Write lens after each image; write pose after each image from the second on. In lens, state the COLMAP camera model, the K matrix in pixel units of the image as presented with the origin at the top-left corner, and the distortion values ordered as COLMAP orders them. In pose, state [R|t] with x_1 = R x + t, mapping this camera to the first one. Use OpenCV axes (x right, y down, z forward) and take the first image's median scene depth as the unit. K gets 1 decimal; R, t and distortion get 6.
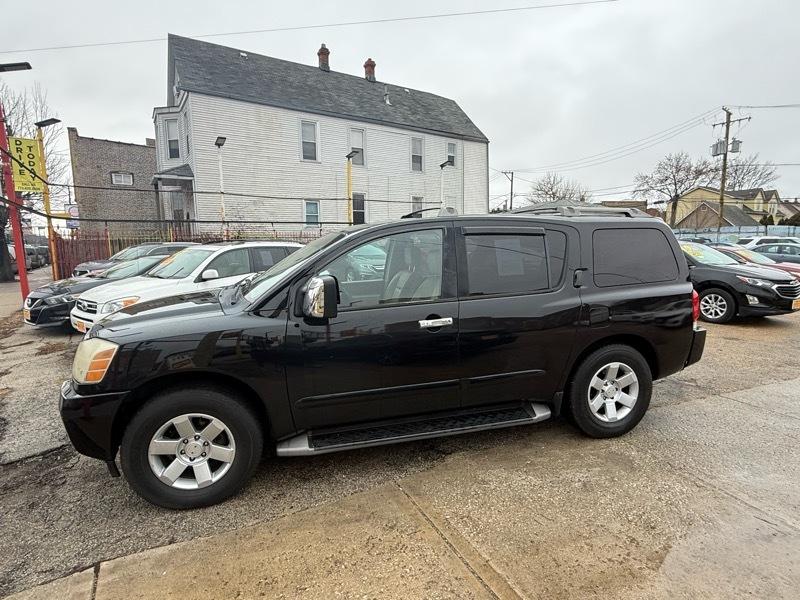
lens RADIAL K [[428.3, 0, 400.1], [0, 428.3, 296.3], [0, 0, 1]] dist [-0.005600, 0.000017]
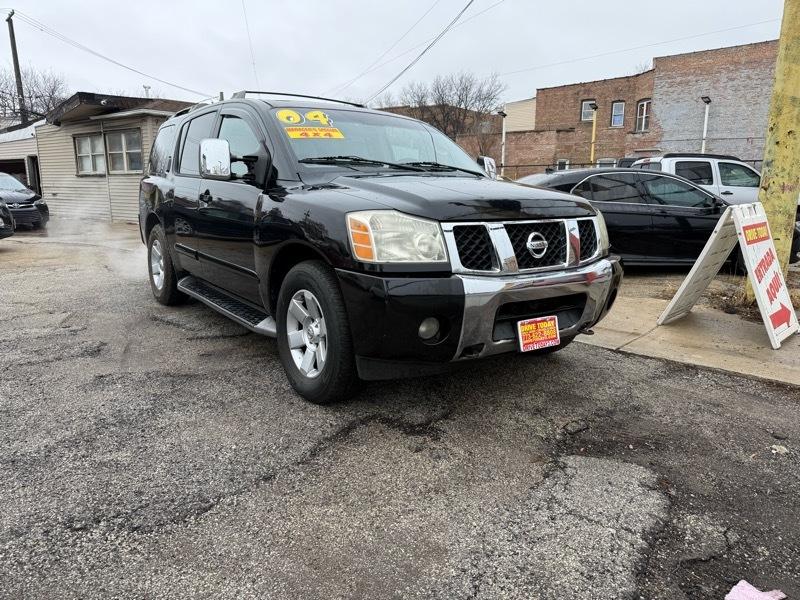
lens RADIAL K [[561.1, 0, 398.5], [0, 561.1, 298.0], [0, 0, 1]] dist [0.032673, -0.040981]
pose [[-0.346011, -0.179699, 0.920861, -0.165672], [0.110760, 0.966800, 0.230282, -0.004723], [-0.931670, 0.181674, -0.314620, 0.171630]]
